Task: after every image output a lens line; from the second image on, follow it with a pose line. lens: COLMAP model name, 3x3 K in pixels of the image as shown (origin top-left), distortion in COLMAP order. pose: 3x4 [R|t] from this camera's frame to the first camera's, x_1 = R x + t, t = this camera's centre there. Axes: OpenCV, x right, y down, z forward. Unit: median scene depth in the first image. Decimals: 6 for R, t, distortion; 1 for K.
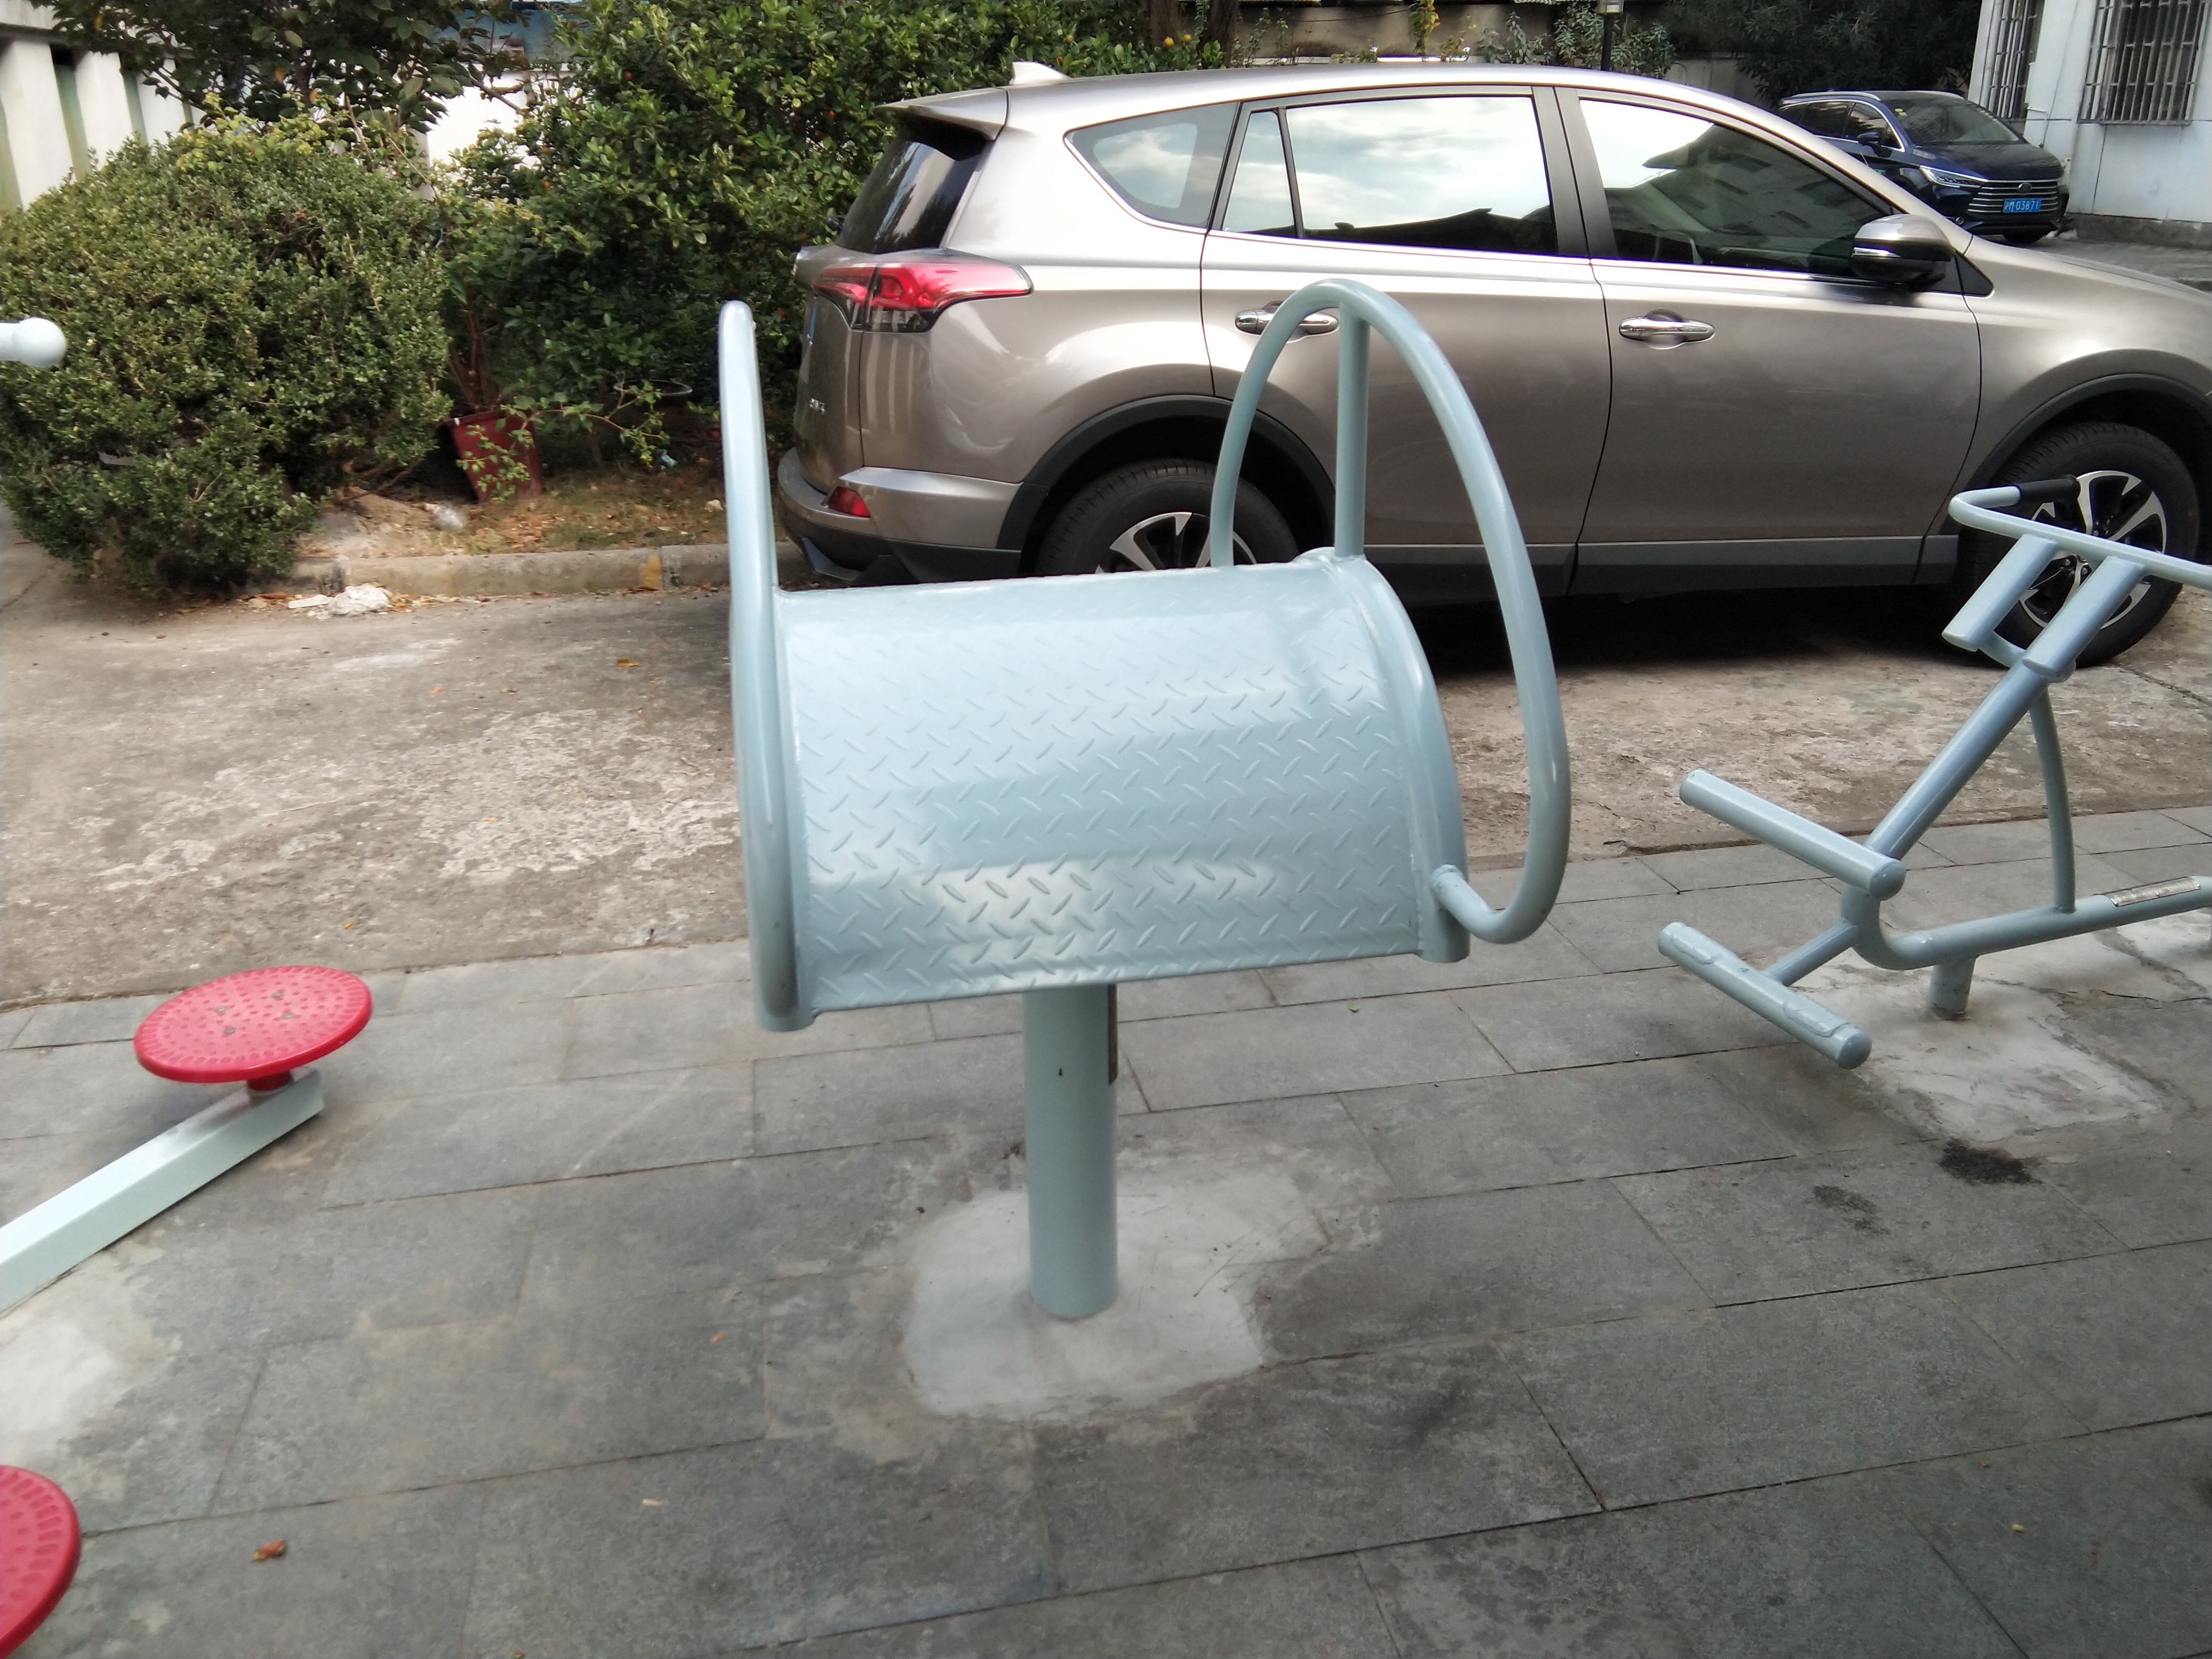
lens RADIAL K [[1758.6, 0, 1065.7], [0, 1758.6, 805.7], [0, 0, 1]] dist [0.128631, -0.195225]
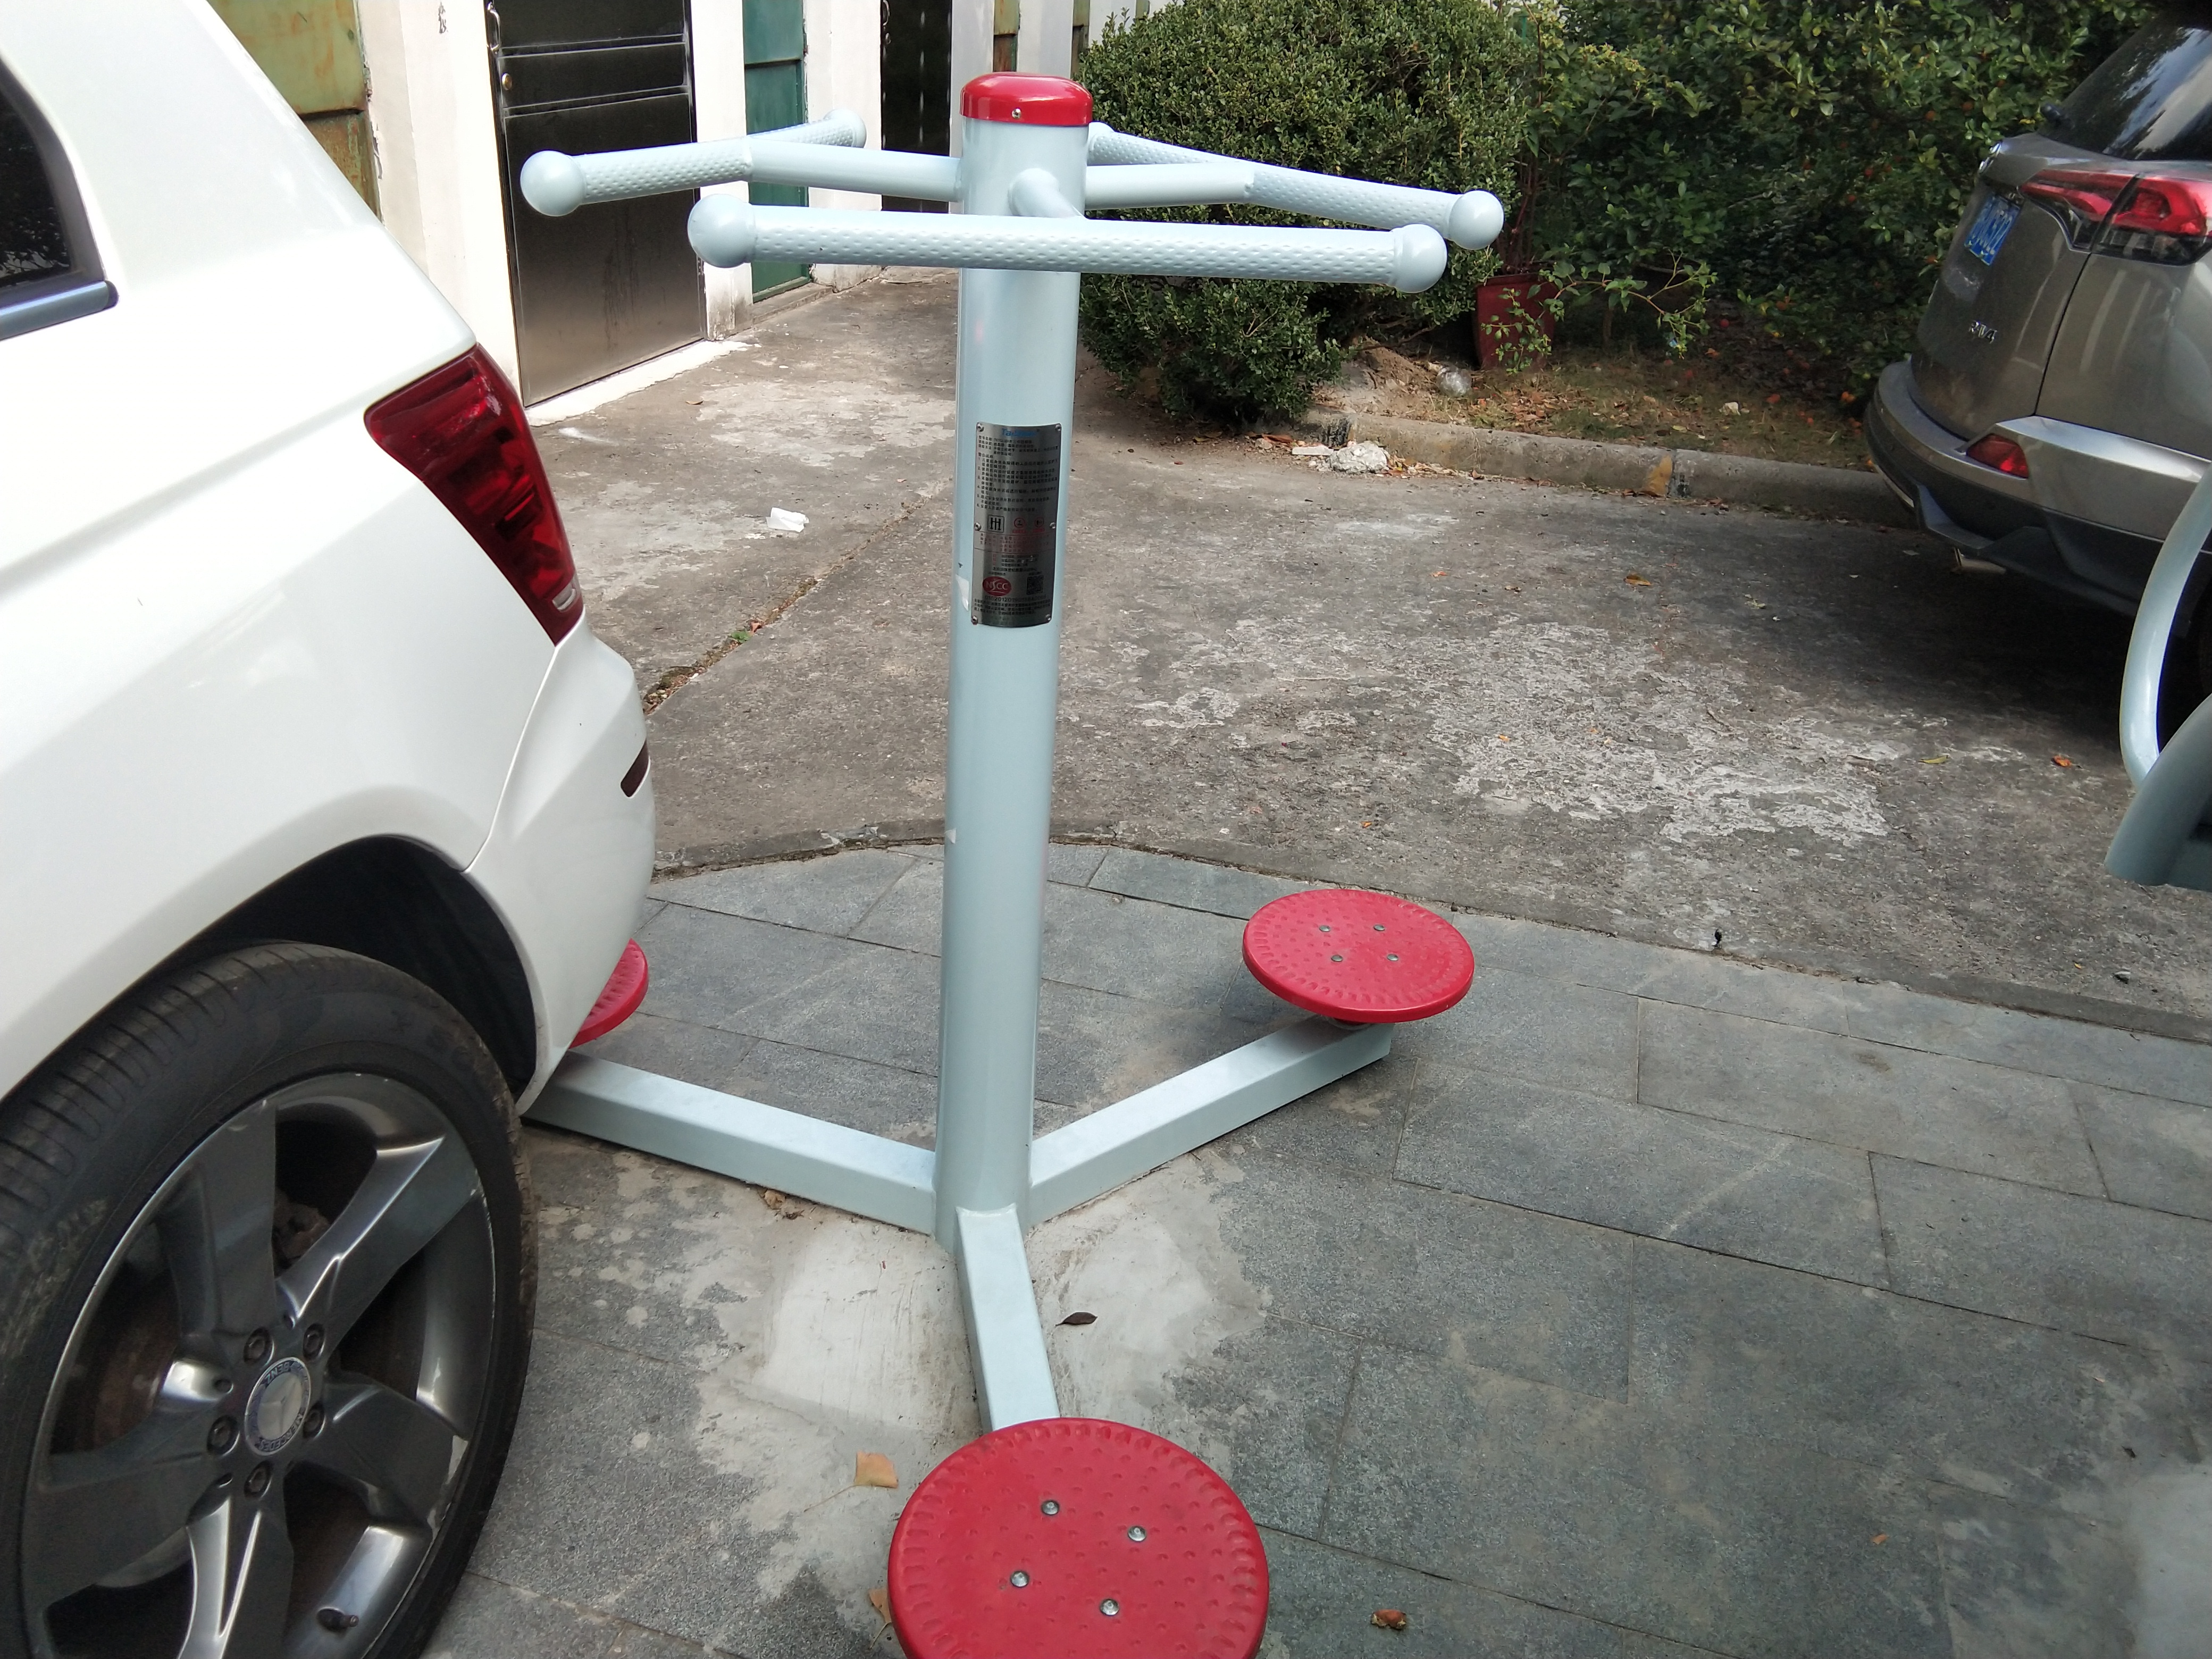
lens RADIAL K [[1758.6, 0, 1065.7], [0, 1758.6, 805.7], [0, 0, 1]] dist [0.128631, -0.195225]
pose [[0.882153, 0.257468, -0.394354, -0.135283], [-0.225957, 0.966050, 0.125264, -0.019874], [0.413217, -0.021394, 0.910381, 0.053174]]
